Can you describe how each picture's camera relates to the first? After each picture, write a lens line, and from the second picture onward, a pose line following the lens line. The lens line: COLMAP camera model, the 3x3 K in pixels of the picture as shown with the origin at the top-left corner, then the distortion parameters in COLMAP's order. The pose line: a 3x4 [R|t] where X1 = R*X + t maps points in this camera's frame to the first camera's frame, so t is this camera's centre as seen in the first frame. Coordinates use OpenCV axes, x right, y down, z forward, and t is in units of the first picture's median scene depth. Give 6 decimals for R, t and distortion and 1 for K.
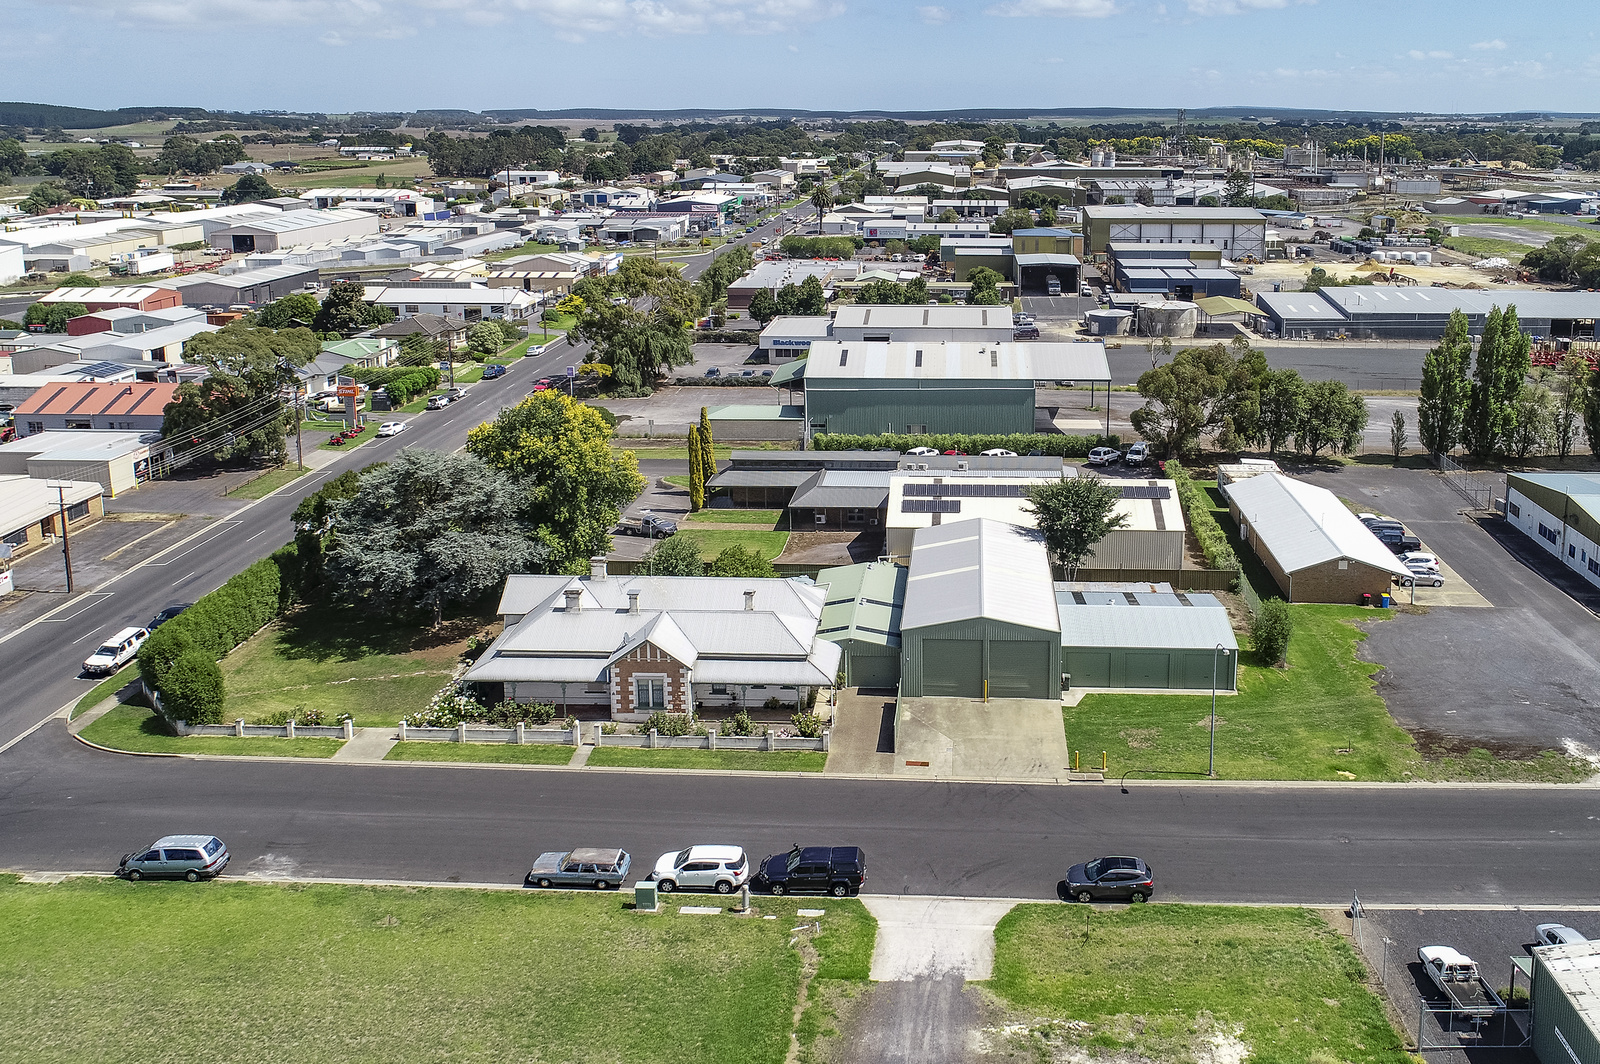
lens RADIAL K [[1295.6, 0, 917.8], [0, 1295.6, 407.6], [0, 0, 1]] dist [0.001812, 0.000702]
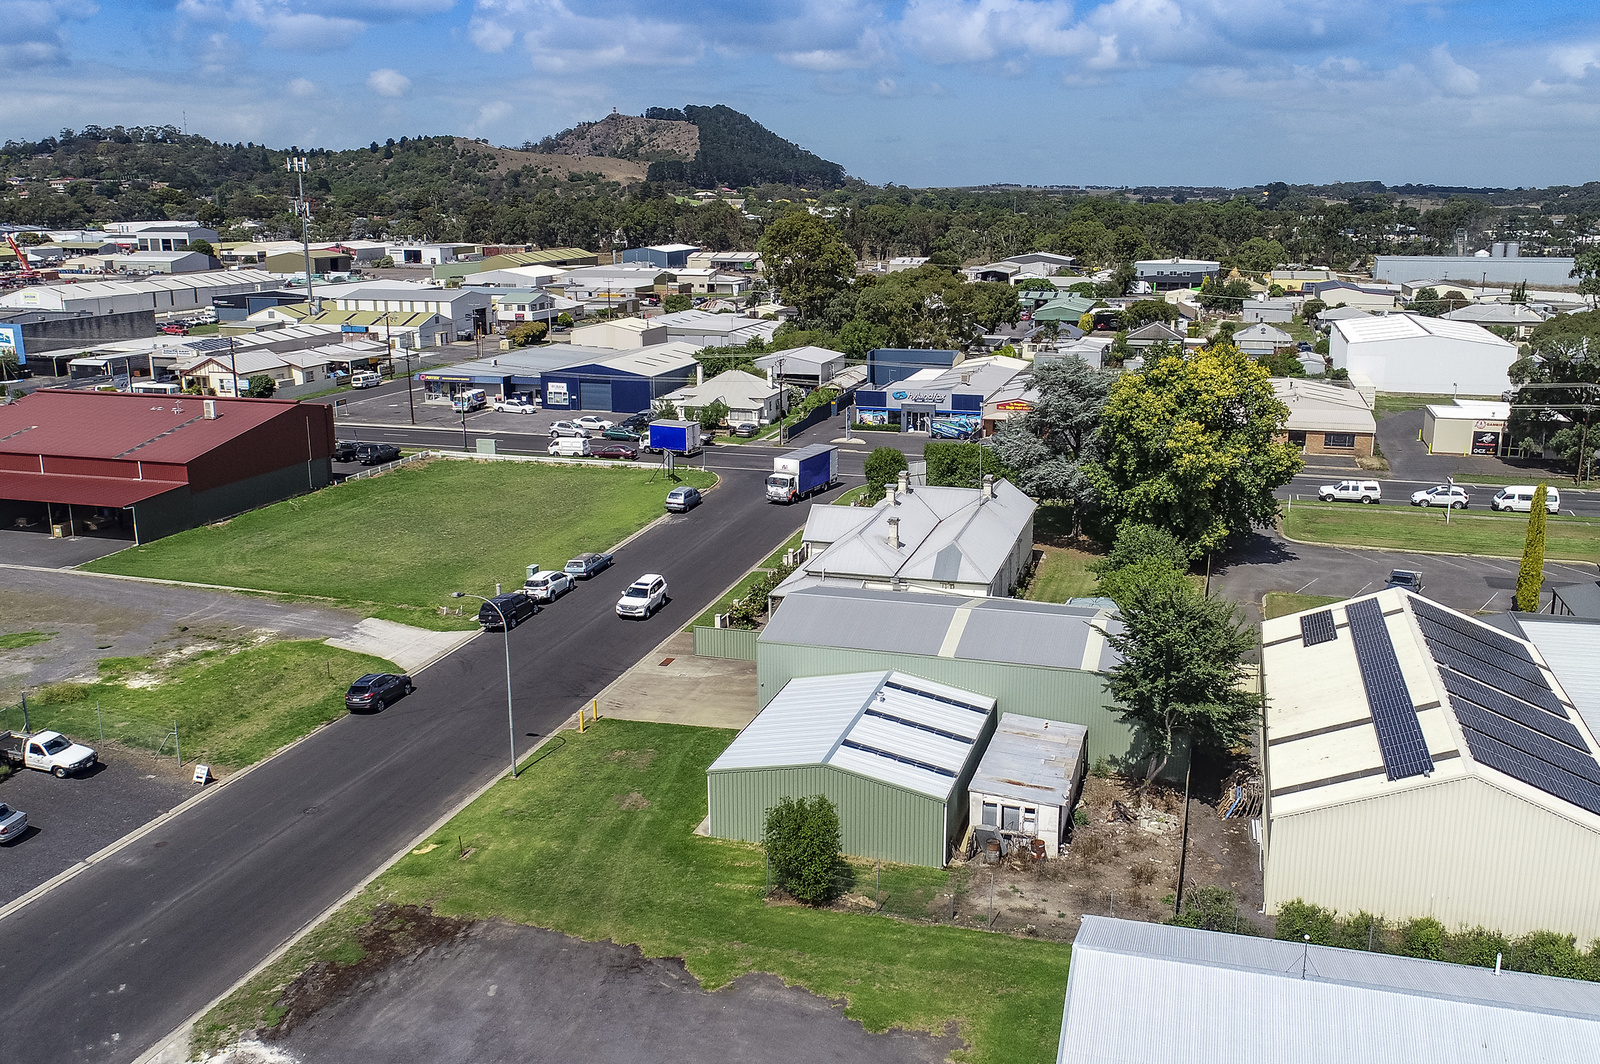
lens RADIAL K [[1380.4, 0, 802.8], [0, 1380.4, 590.3], [0, 0, 1]] dist [0.004028, -0.008779]
pose [[-0.252768, 0.266425, -0.930122, 0.907781], [-0.211236, 0.922951, 0.321776, -0.128353], [0.944186, 0.277810, -0.177014, 1.242382]]
